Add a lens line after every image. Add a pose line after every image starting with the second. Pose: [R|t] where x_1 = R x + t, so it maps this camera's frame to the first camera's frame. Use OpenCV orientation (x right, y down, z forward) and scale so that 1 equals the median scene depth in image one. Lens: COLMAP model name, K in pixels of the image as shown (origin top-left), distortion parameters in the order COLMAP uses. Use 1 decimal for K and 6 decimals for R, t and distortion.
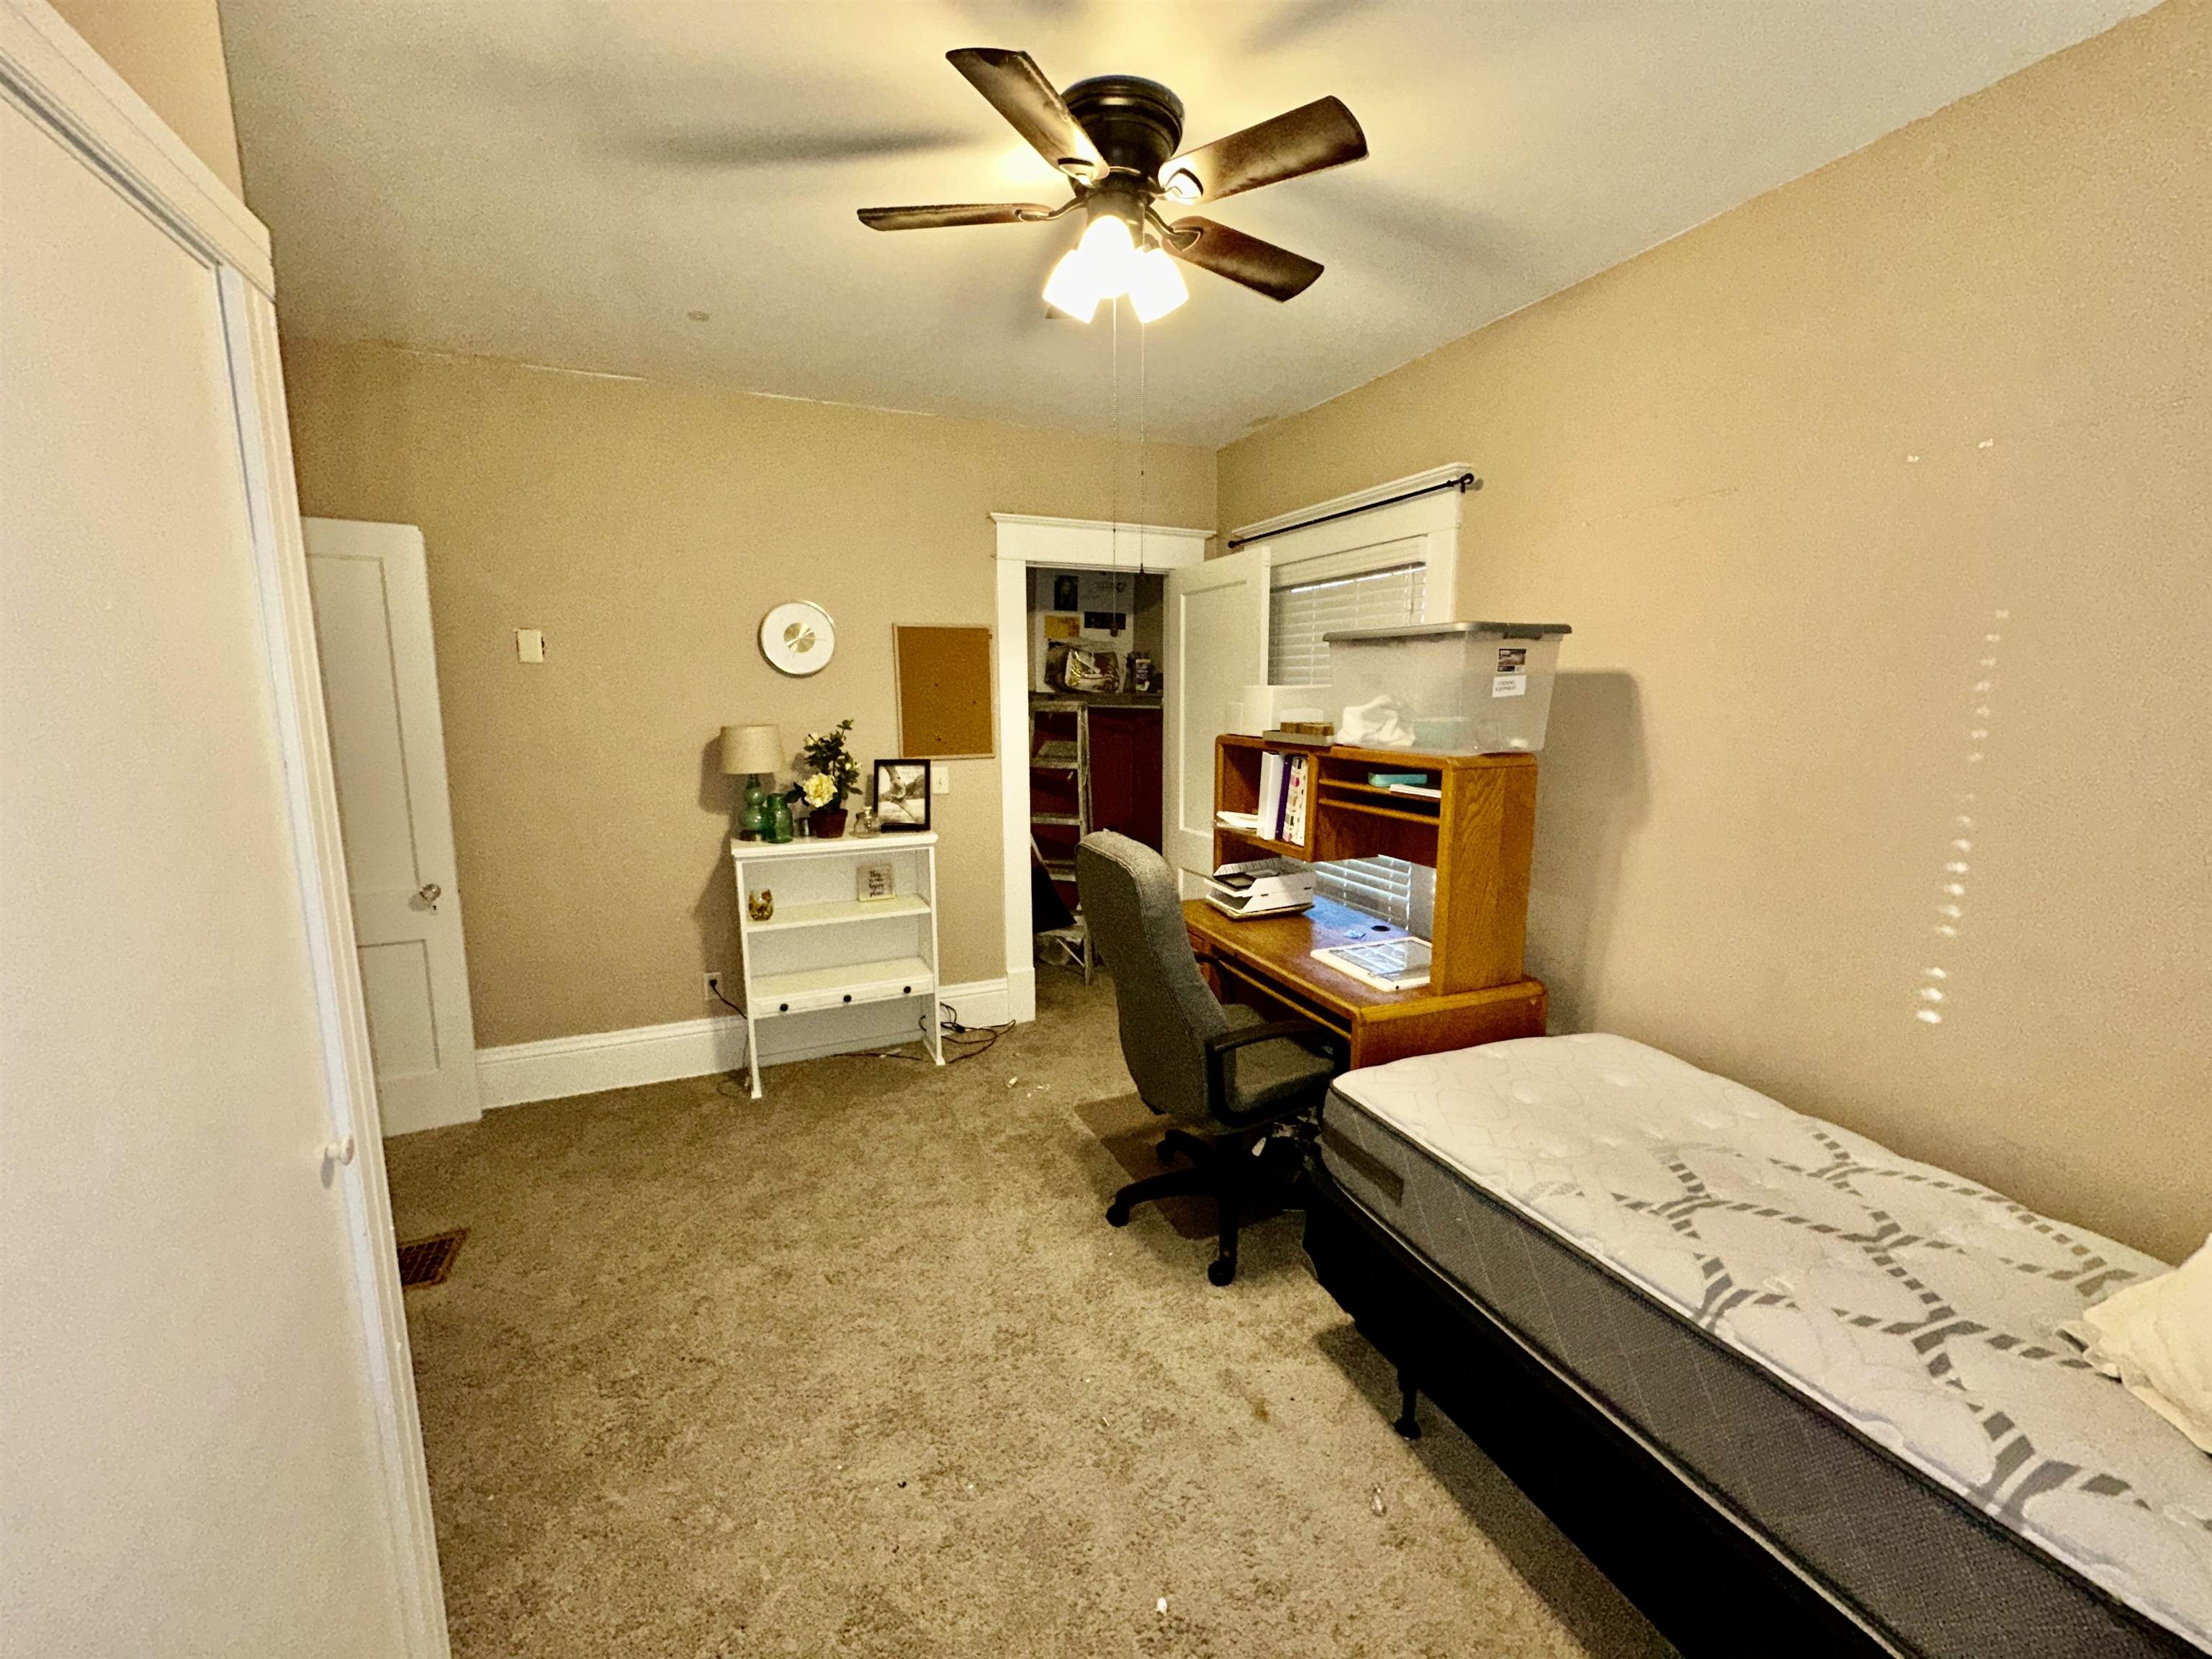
lens RADIAL K [[886.2, 0, 1099.6], [0, 886.2, 831.1], [0, 0, 1]] dist [-0.001864, 0.000711]
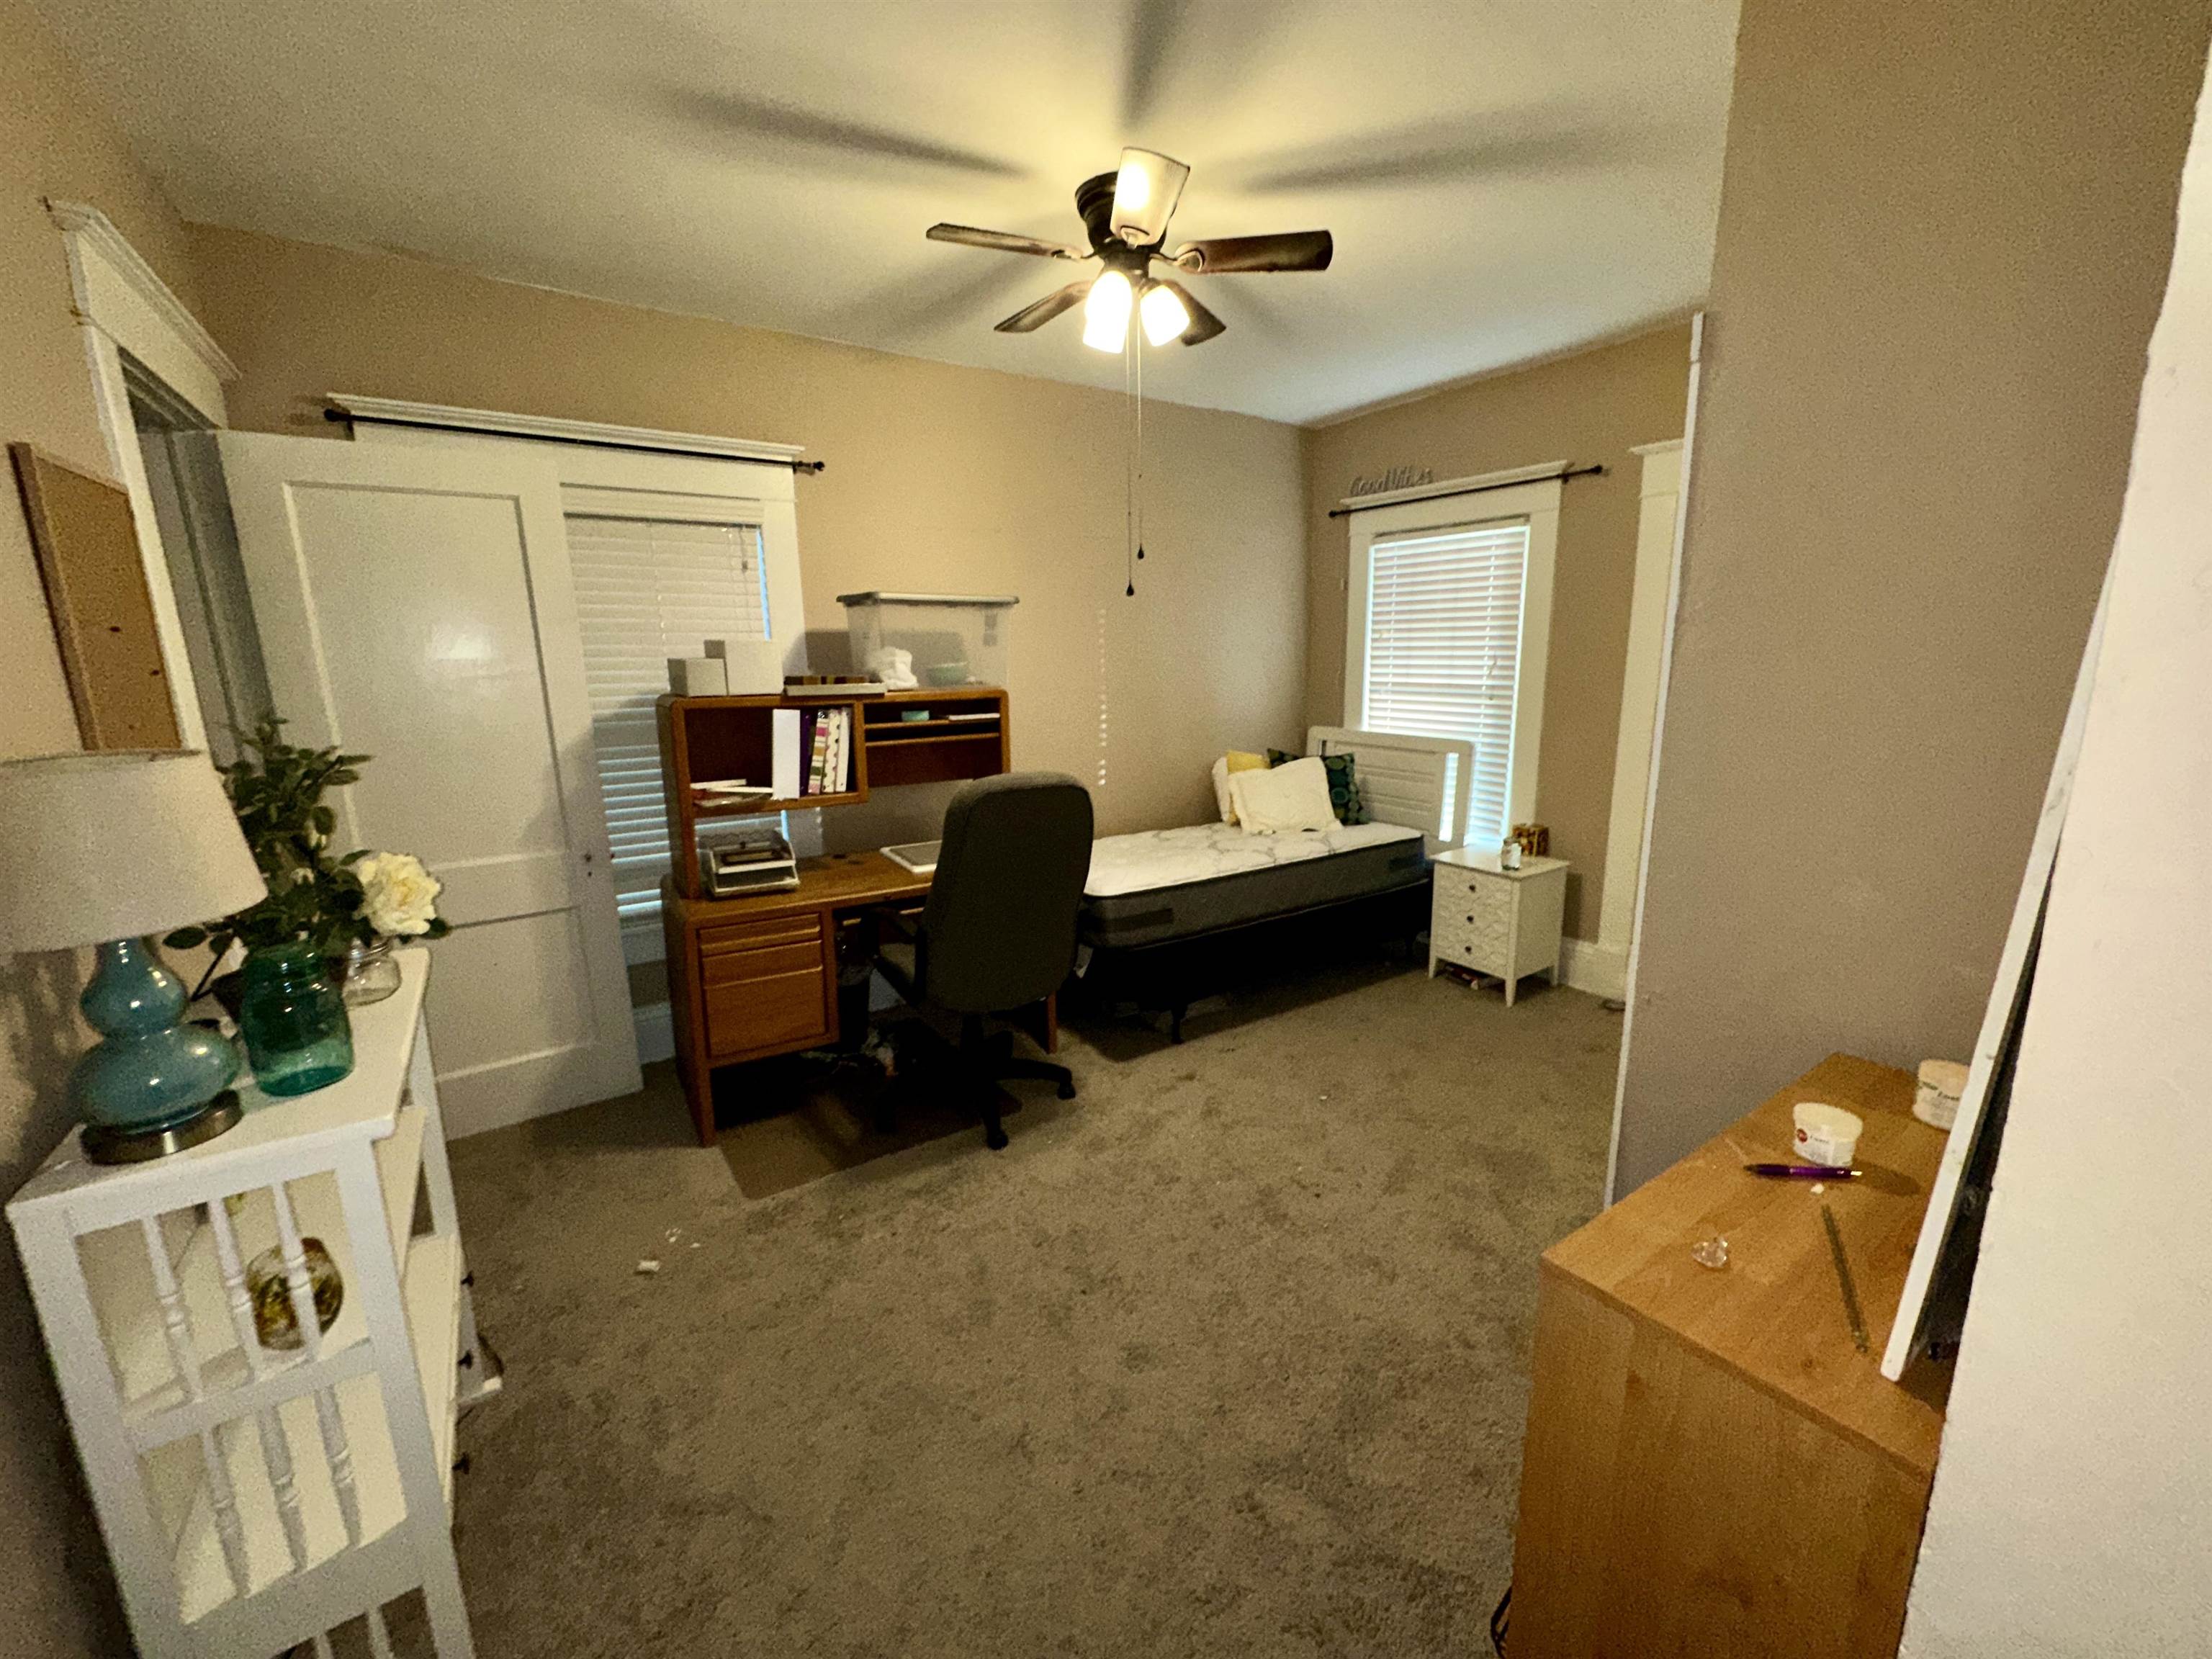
lens RADIAL K [[886.2, 0, 1099.8], [0, 886.2, 829.5], [0, 0, 1]] dist [-0.001864, 0.000711]
pose [[-0.183817, -0.189809, 0.964460, -0.856127], [0.168817, 0.960505, 0.221206, -0.121425], [-0.968355, 0.203478, -0.144514, 0.861205]]
